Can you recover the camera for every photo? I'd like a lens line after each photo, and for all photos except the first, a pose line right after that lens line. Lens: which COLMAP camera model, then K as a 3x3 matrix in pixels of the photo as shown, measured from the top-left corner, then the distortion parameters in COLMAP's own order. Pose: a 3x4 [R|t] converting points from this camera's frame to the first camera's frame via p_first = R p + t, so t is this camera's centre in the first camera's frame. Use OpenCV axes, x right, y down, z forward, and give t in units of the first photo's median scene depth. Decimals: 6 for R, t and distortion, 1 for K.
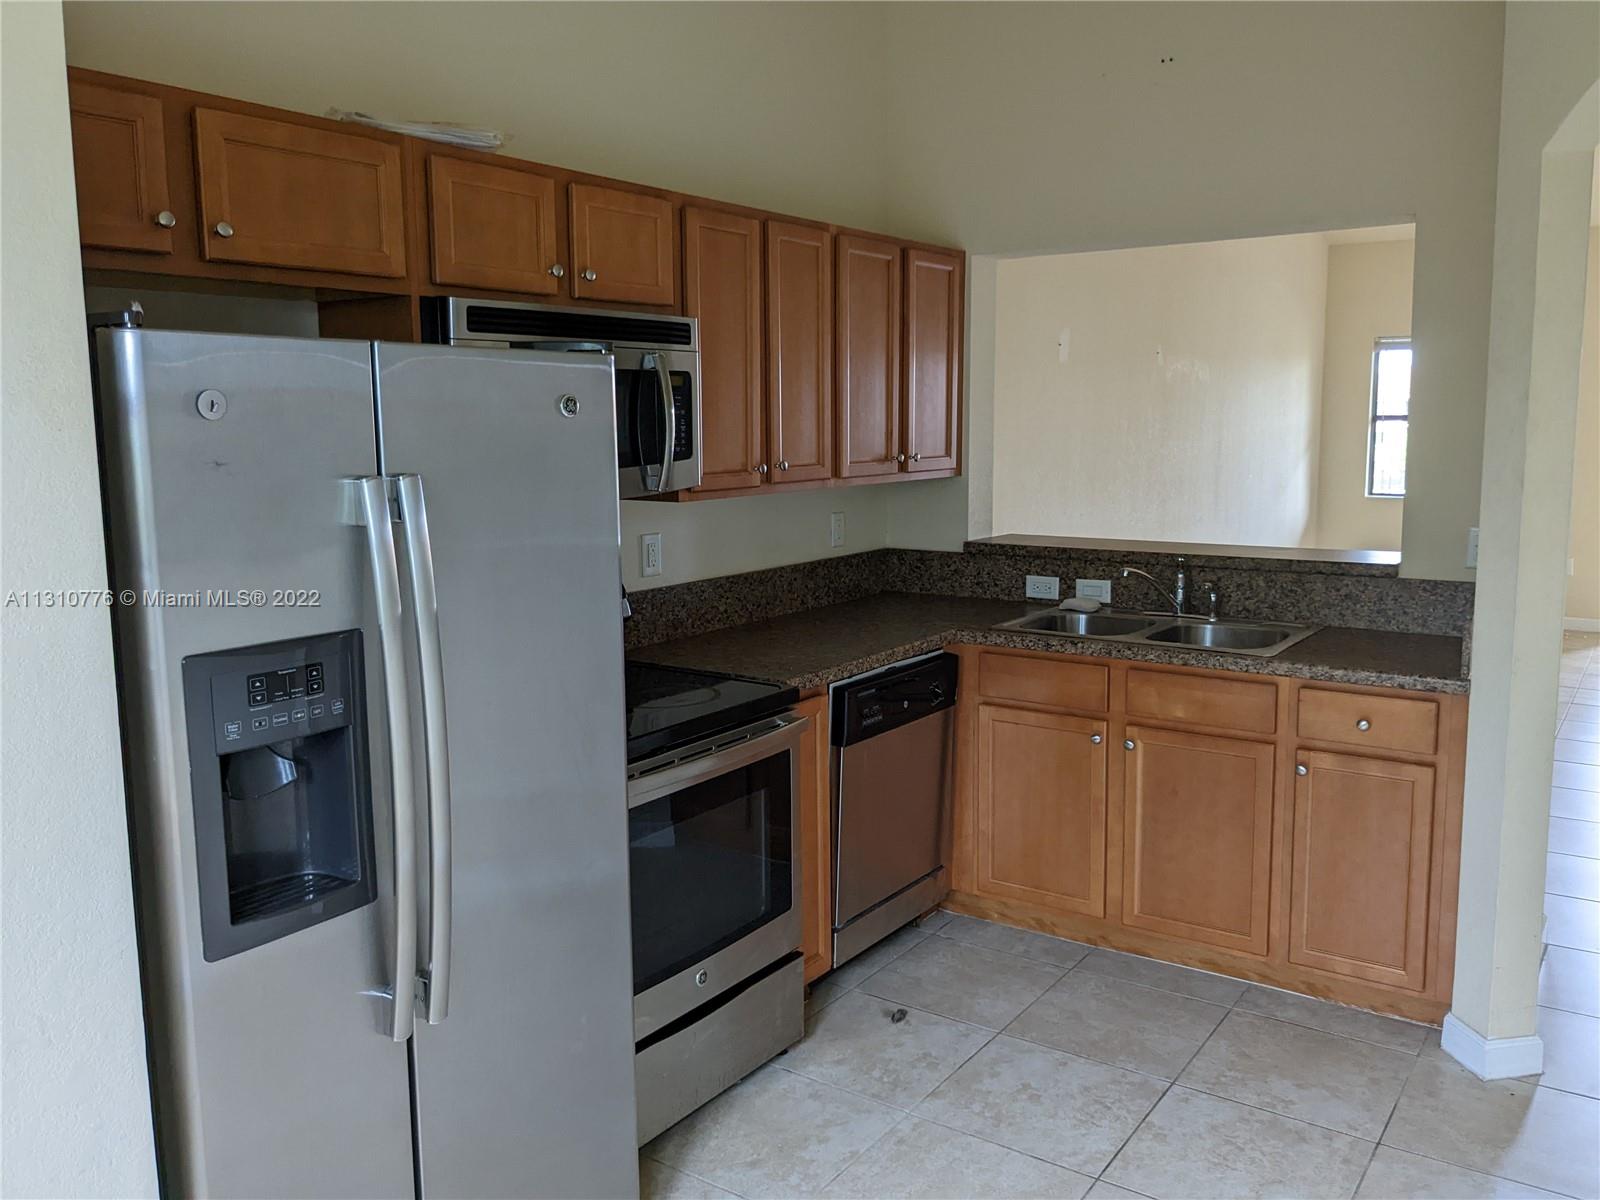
lens RADIAL K [[1277.3, 0, 800.0], [0, 1277.3, 600.0], [0, 0, 1]] dist [-0.003975, -0.007056]
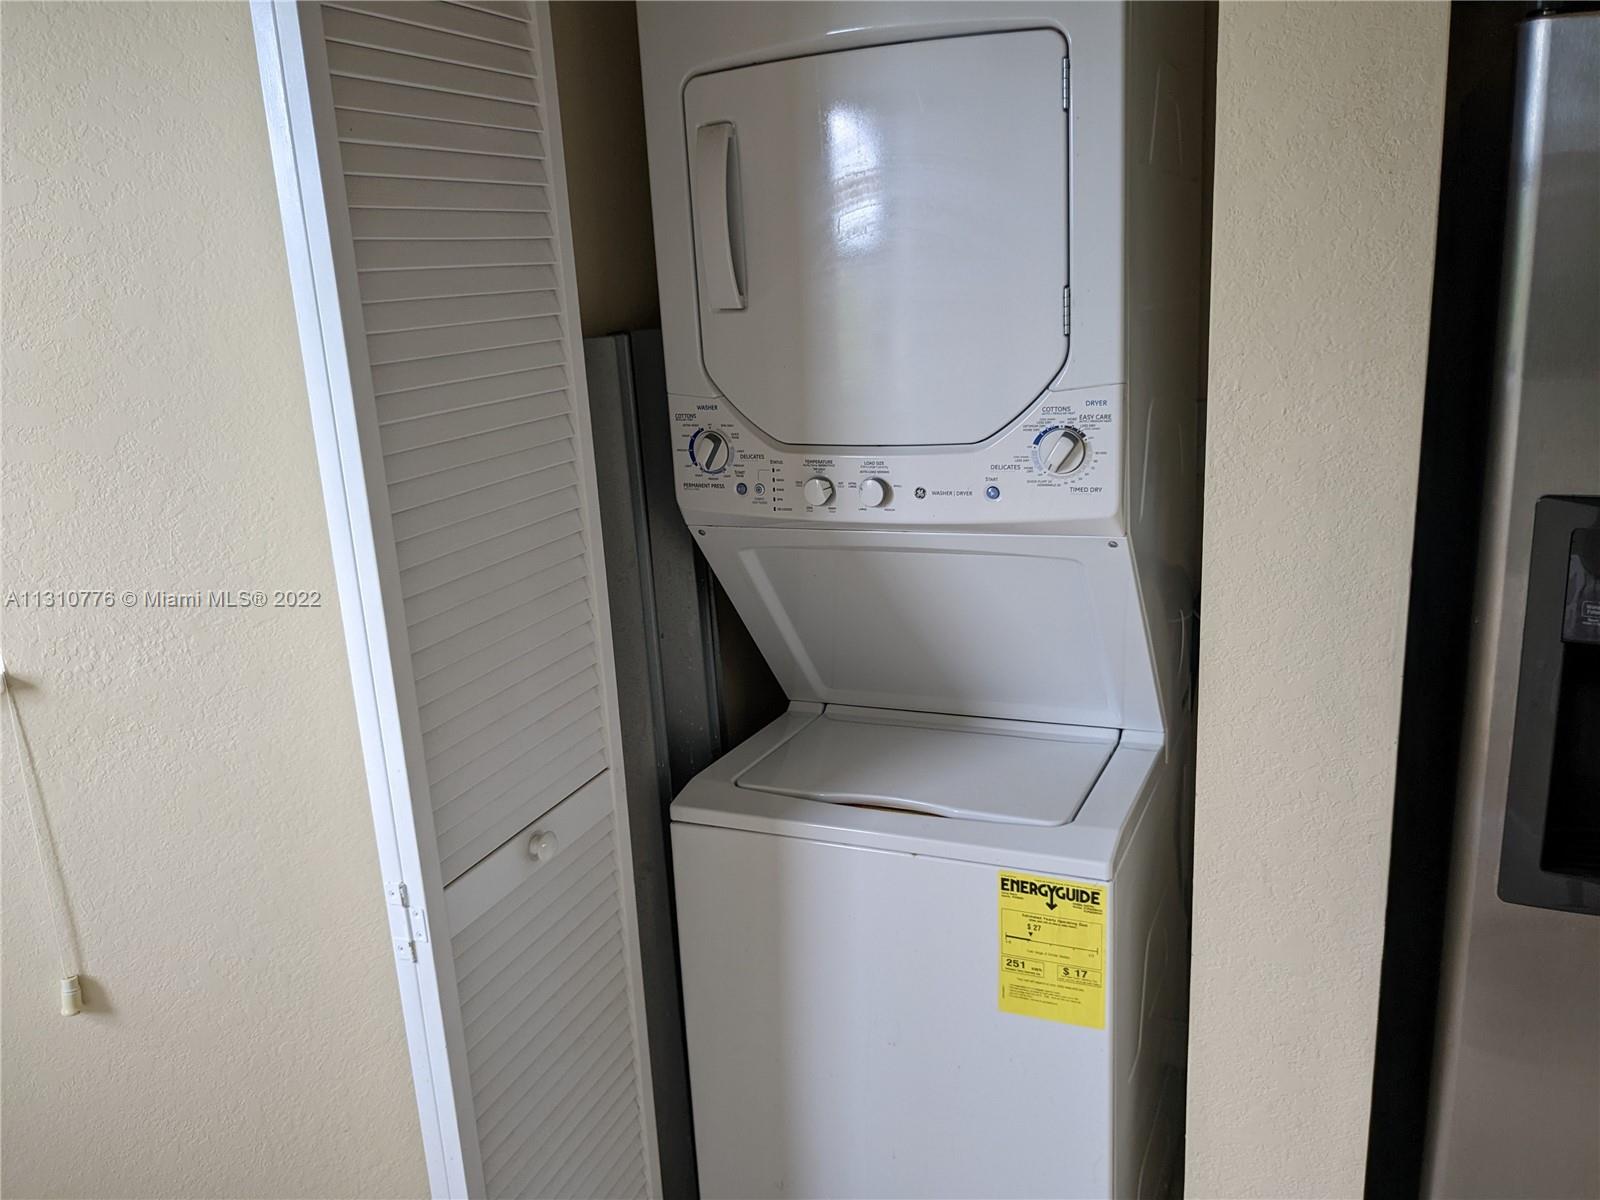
lens RADIAL K [[1277.3, 0, 800.0], [0, 1277.3, 600.0], [0, 0, 1]] dist [-0.003975, -0.007056]
pose [[0.215972, 0.252303, -0.943239, 0.113372], [-0.091188, 0.967027, 0.237787, -0.029471], [0.972132, 0.034657, 0.231858, 0.409727]]
